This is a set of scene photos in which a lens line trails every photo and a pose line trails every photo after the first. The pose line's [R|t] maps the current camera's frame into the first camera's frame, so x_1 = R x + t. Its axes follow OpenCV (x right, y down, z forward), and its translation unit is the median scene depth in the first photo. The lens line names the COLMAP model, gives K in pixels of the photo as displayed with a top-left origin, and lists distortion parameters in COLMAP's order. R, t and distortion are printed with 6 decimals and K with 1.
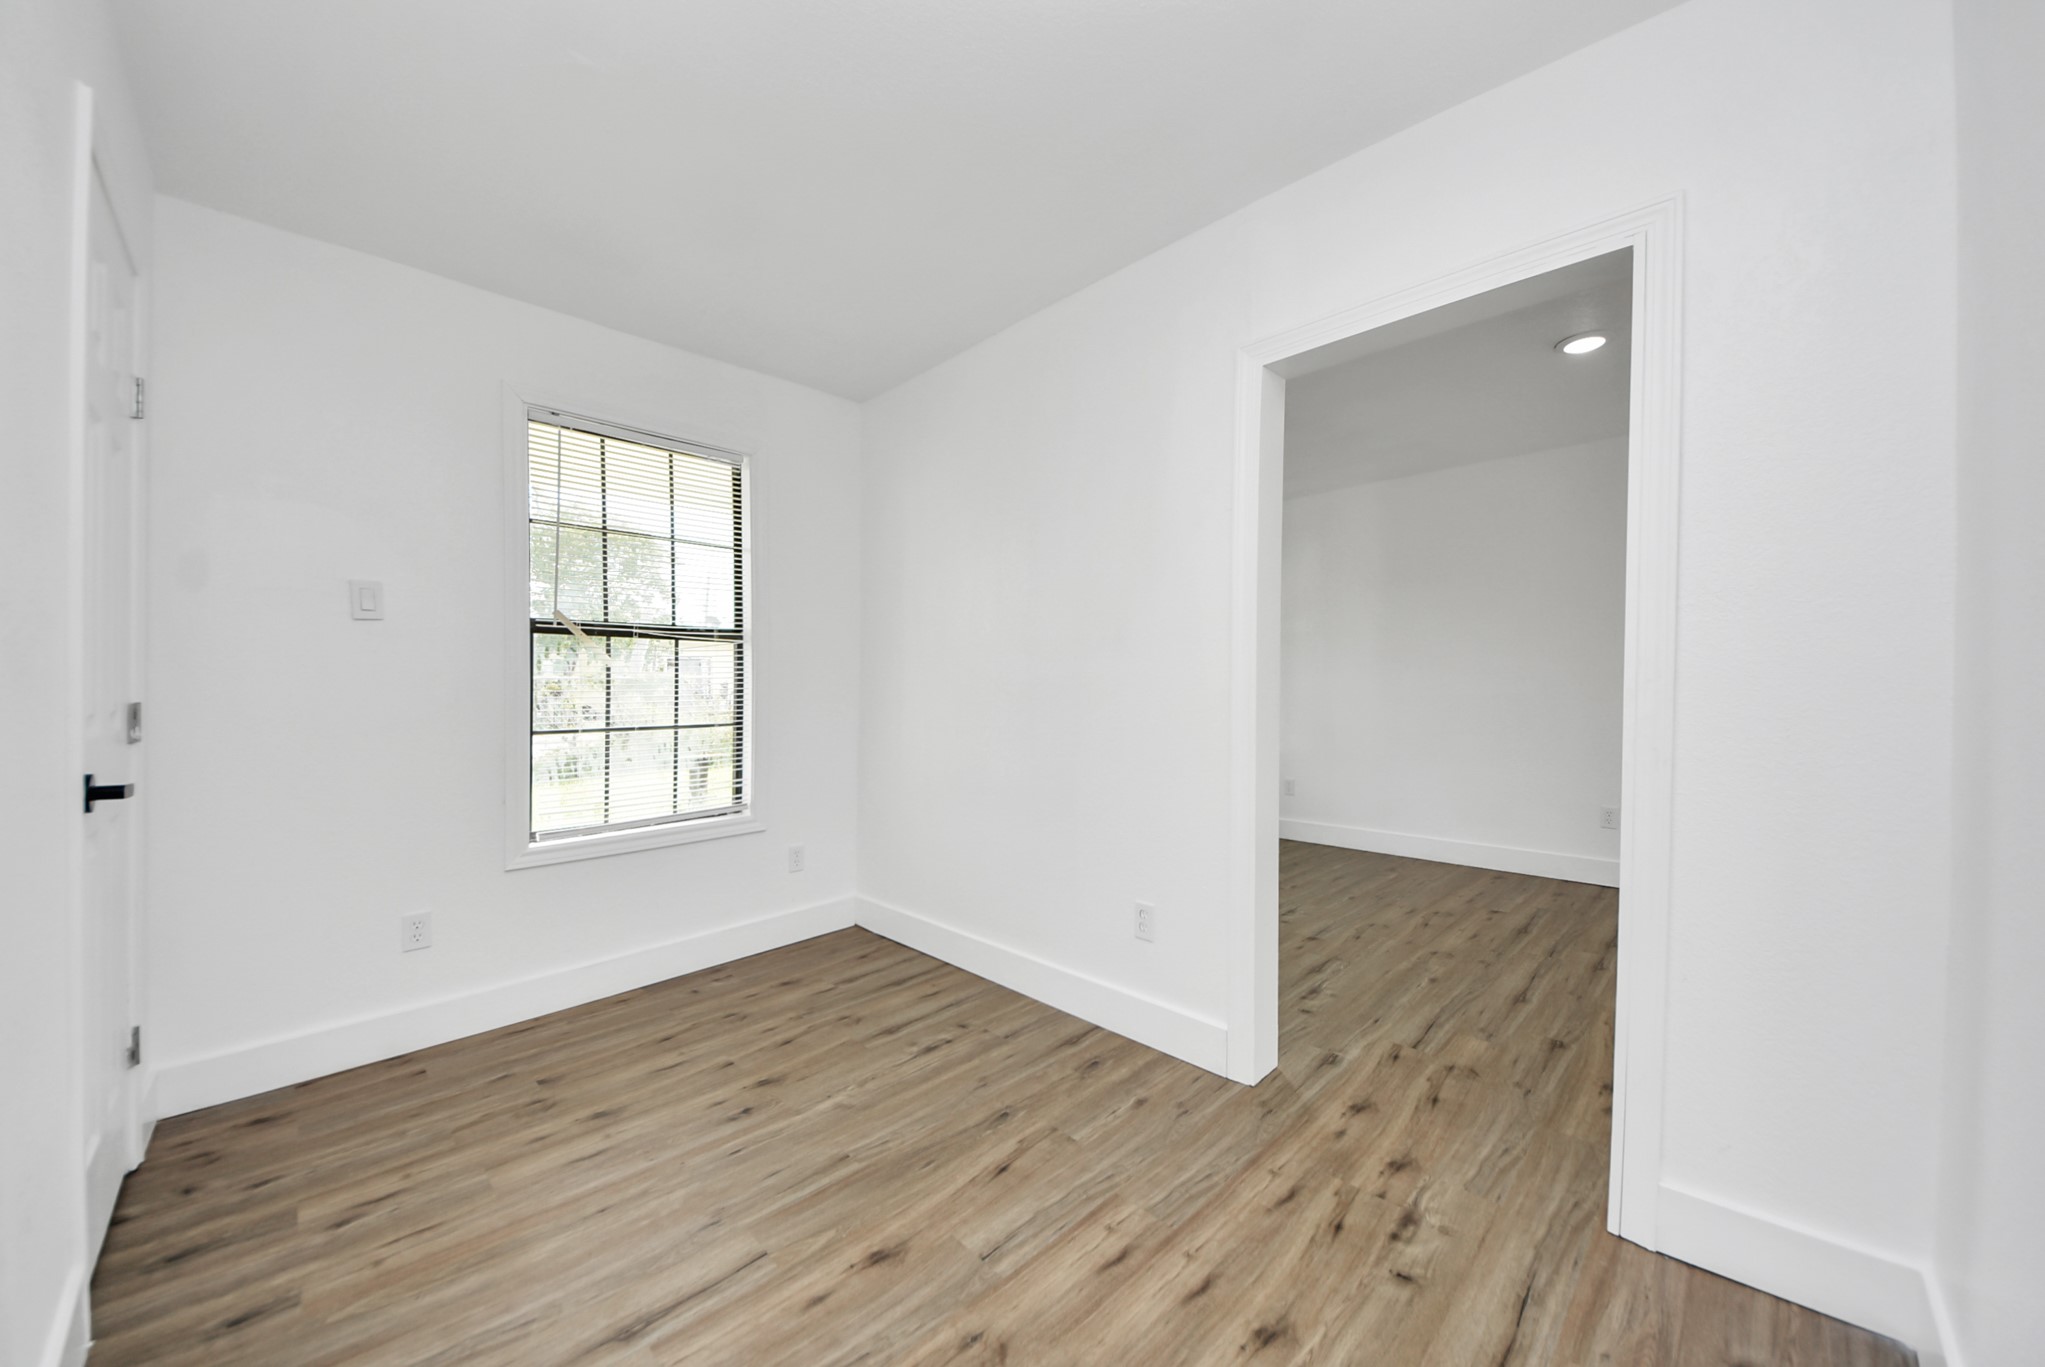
lens RADIAL K [[764.0, 0, 1024.8], [0, 764.0, 677.3], [0, 0, 1]] dist [0.048767, -0.026282]
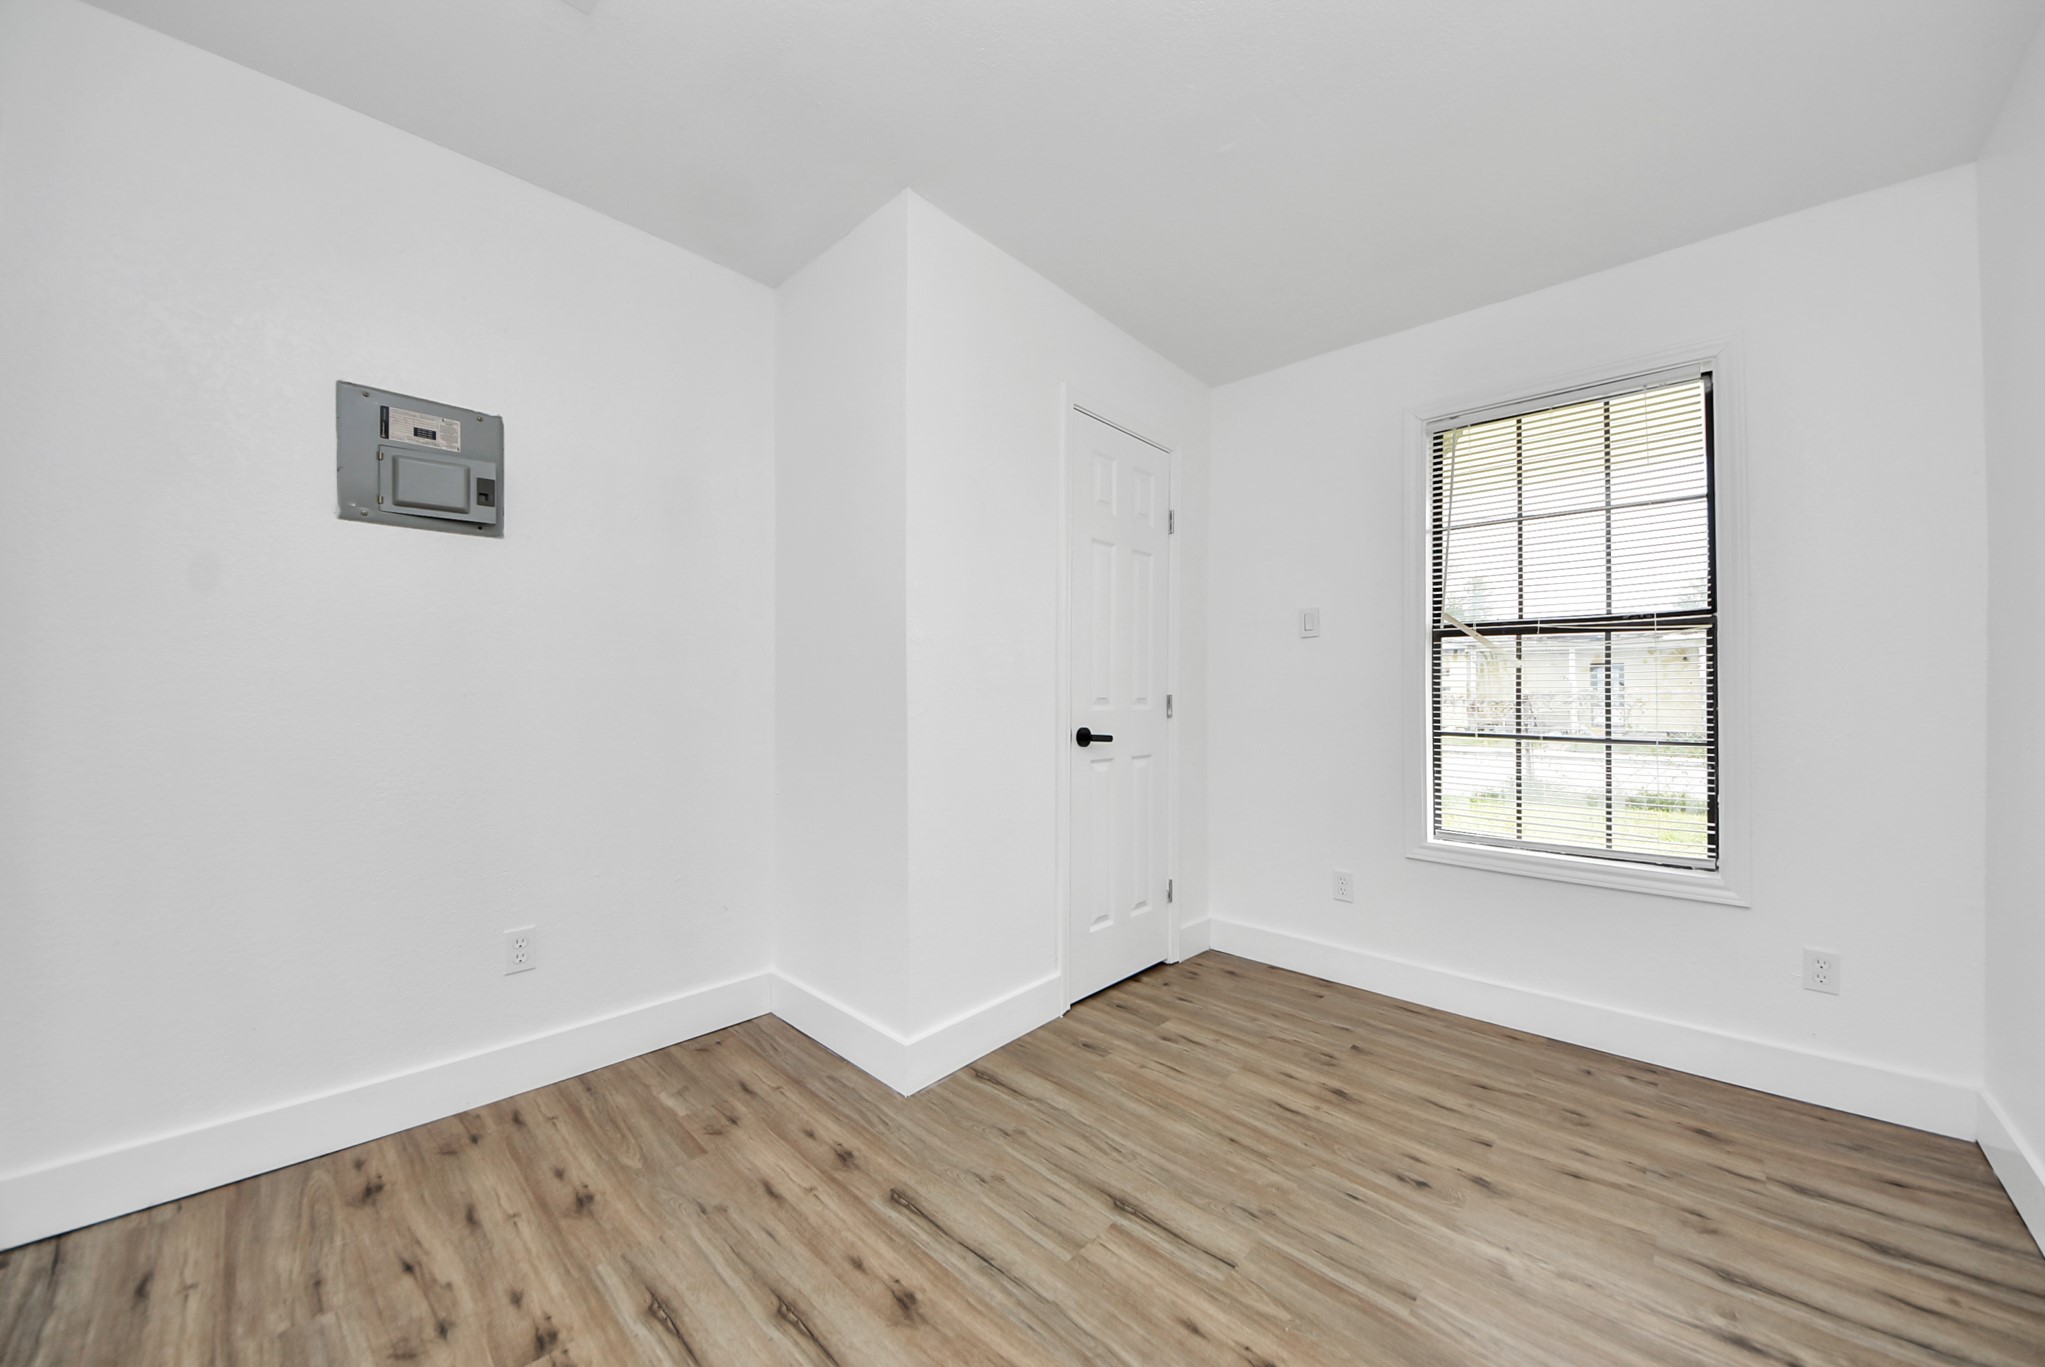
lens RADIAL K [[739.5, 0, 1021.6], [0, 739.5, 685.5], [0, 0, 1]] dist [0.048067, -0.022606]
pose [[0.049464, -0.001627, -0.998775, 0.427303], [-0.006206, 0.999979, -0.001936, 0.017385], [0.998757, 0.006294, 0.049453, 0.498201]]
